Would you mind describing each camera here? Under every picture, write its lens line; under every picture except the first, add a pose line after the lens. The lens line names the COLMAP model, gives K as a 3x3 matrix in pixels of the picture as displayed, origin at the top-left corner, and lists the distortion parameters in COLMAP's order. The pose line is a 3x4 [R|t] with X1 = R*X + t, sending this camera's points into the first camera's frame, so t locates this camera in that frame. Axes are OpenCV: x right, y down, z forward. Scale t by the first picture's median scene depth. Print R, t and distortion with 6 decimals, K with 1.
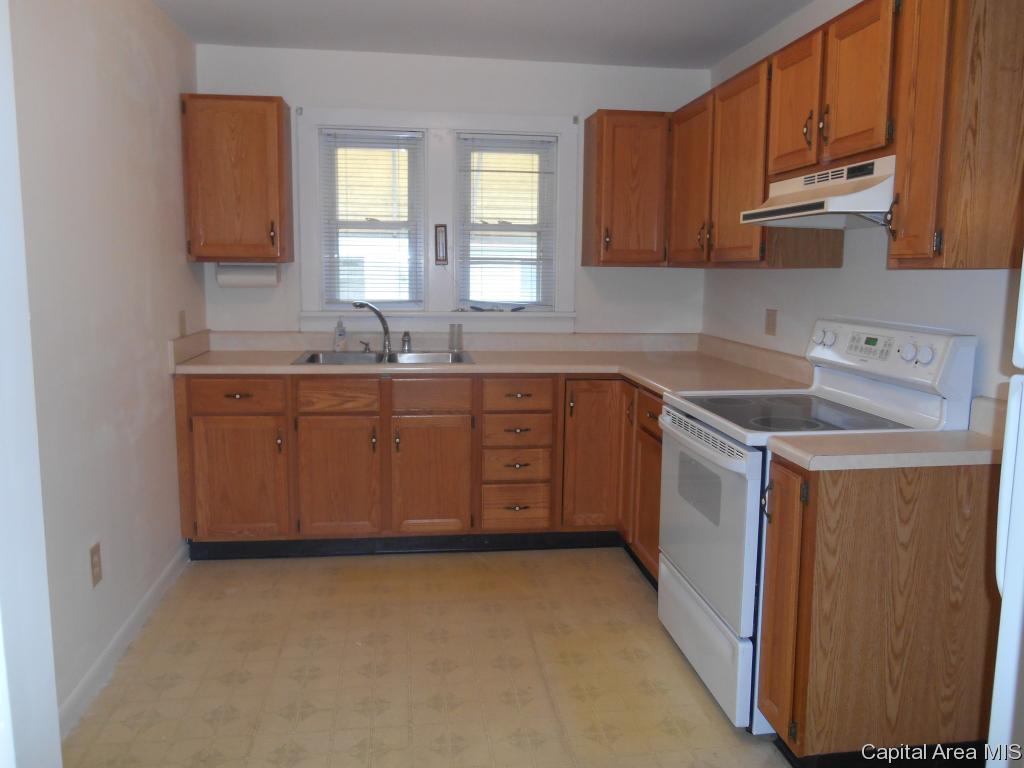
lens RADIAL K [[801.8, 0, 511.6], [0, 801.8, 386.8], [0, 0, 1]] dist [-0.024395, 0.012154]
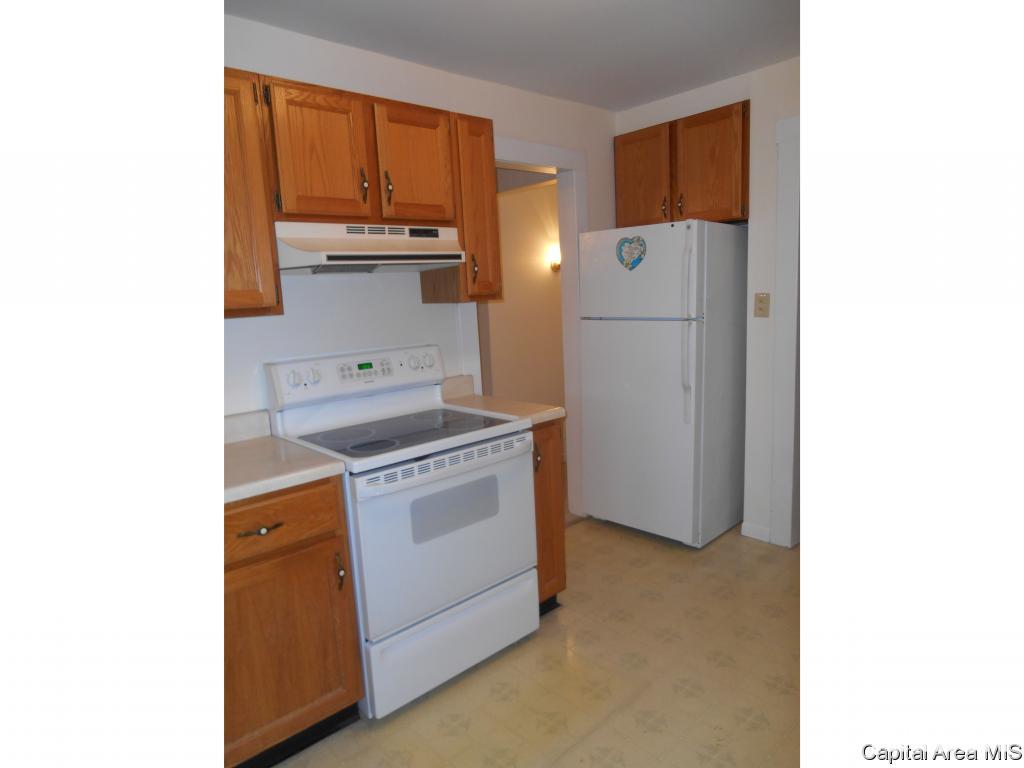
lens RADIAL K [[597.8, 0, 507.5], [0, 597.8, 388.8], [0, 0, 1]] dist [-0.032708, 0.009495]
pose [[-0.576329, -0.107040, 0.810178, -0.425136], [0.166527, 0.955201, 0.244662, -0.208392], [-0.800071, 0.275923, -0.532684, 1.291259]]
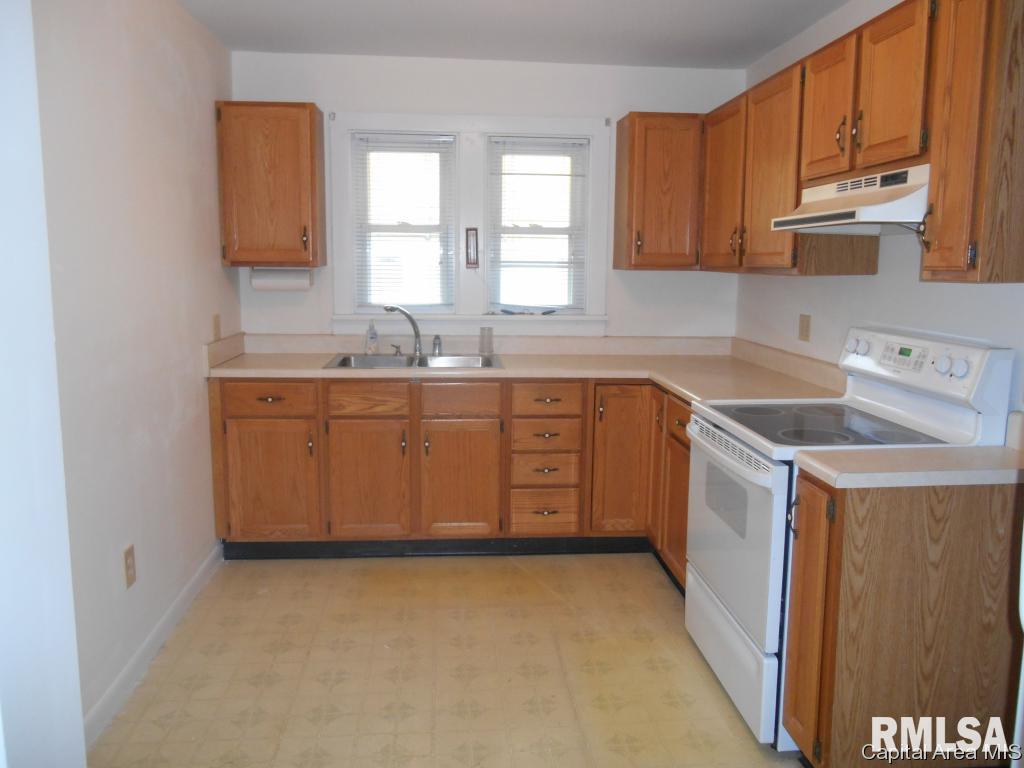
lens RADIAL K [[801.8, 0, 510.9], [0, 801.8, 385.6], [0, 0, 1]] dist [-0.024395, 0.012154]
pose [[0.998821, 0.006107, -0.048169, 0.015057], [-0.005796, 0.999961, 0.006595, -0.018586], [0.048208, -0.006308, 0.998817, 0.000858]]
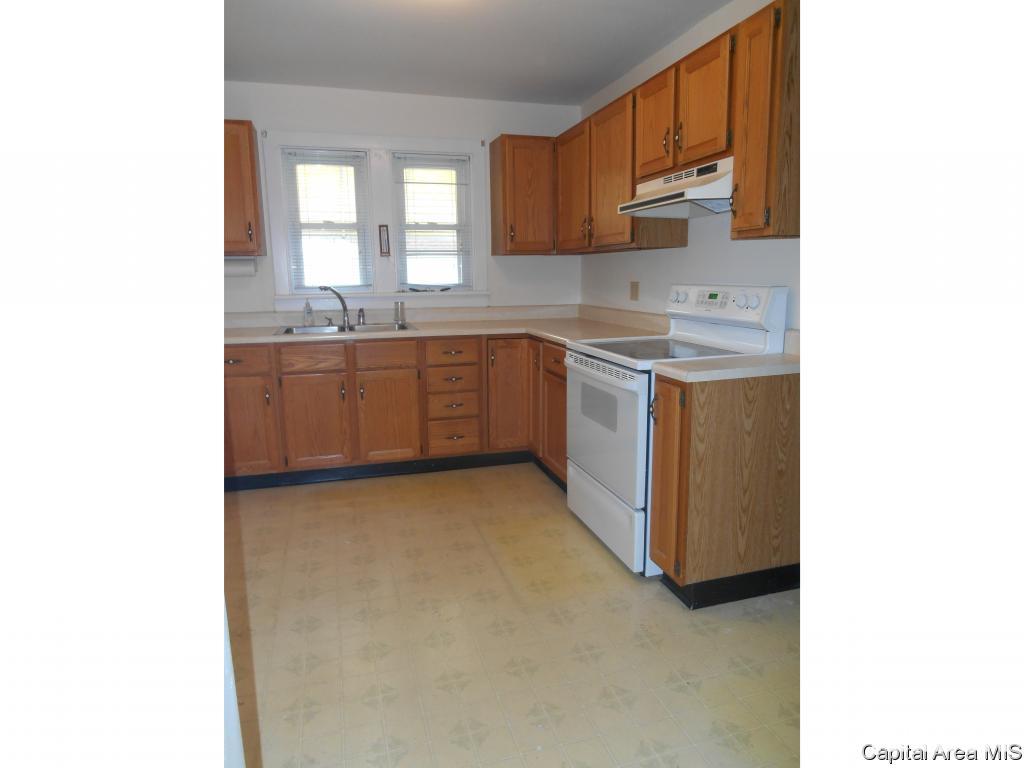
lens RADIAL K [[597.8, 0, 509.3], [0, 597.8, 394.3], [0, 0, 1]] dist [-0.032708, 0.009495]
pose [[0.987929, -0.052552, 0.145720, -0.063213], [0.044822, 0.997433, 0.055836, 0.039420], [-0.148280, -0.048631, 0.987749, 0.010406]]
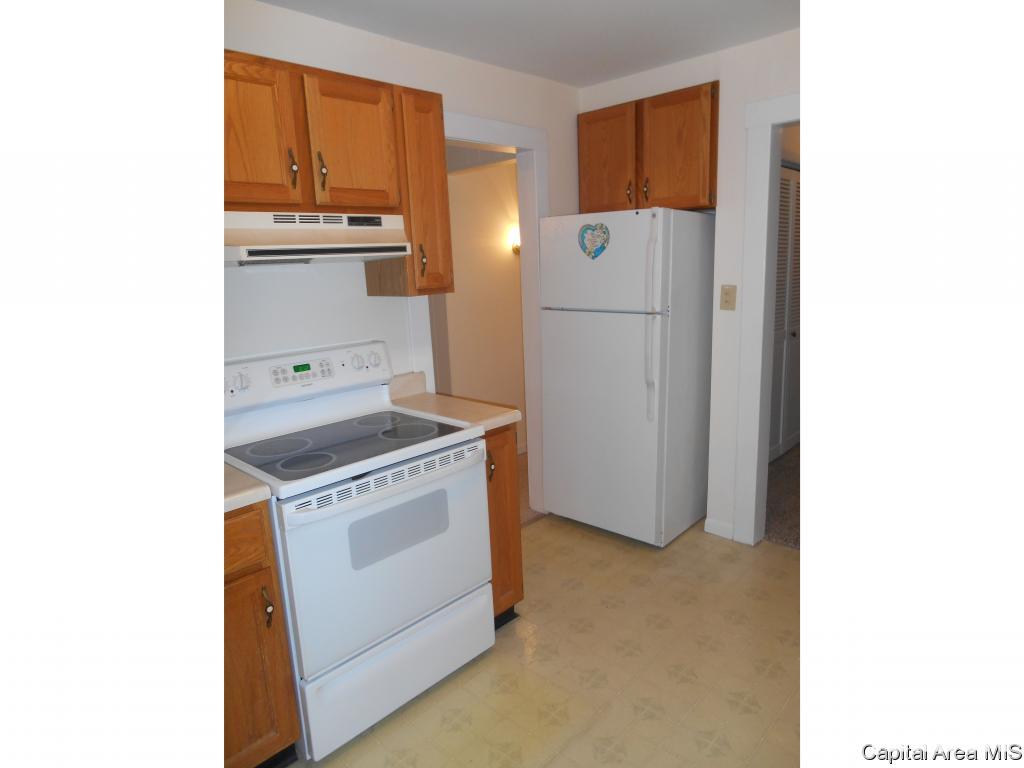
lens RADIAL K [[597.8, 0, 518.1], [0, 597.8, 386.4], [0, 0, 1]] dist [-0.032708, 0.009495]
pose [[-0.632493, -0.139296, 0.761938, -0.380005], [0.149863, 0.943101, 0.296819, -0.230350], [-0.759930, 0.301922, -0.575629, 1.225721]]
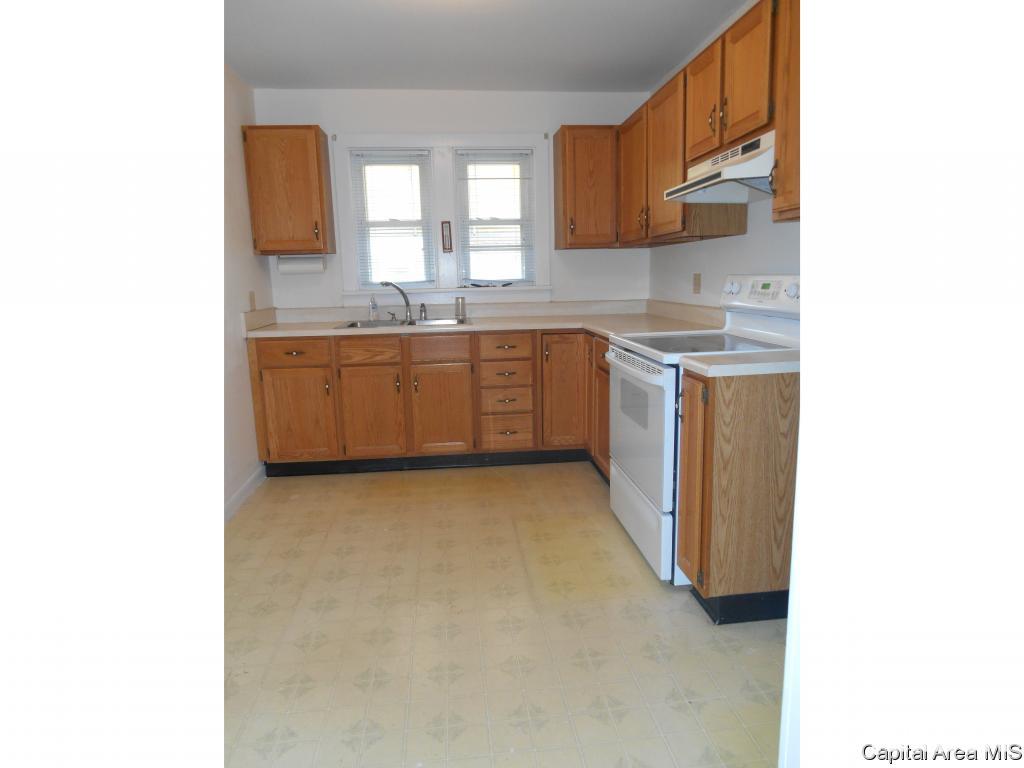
lens RADIAL K [[597.8, 0, 508.8], [0, 597.8, 394.8], [0, 0, 1]] dist [-0.032708, 0.009495]
pose [[0.998915, -0.029135, -0.036334, 0.064220], [0.030876, 0.998355, 0.048305, 0.057101], [0.034867, -0.049374, 0.998172, 0.020962]]
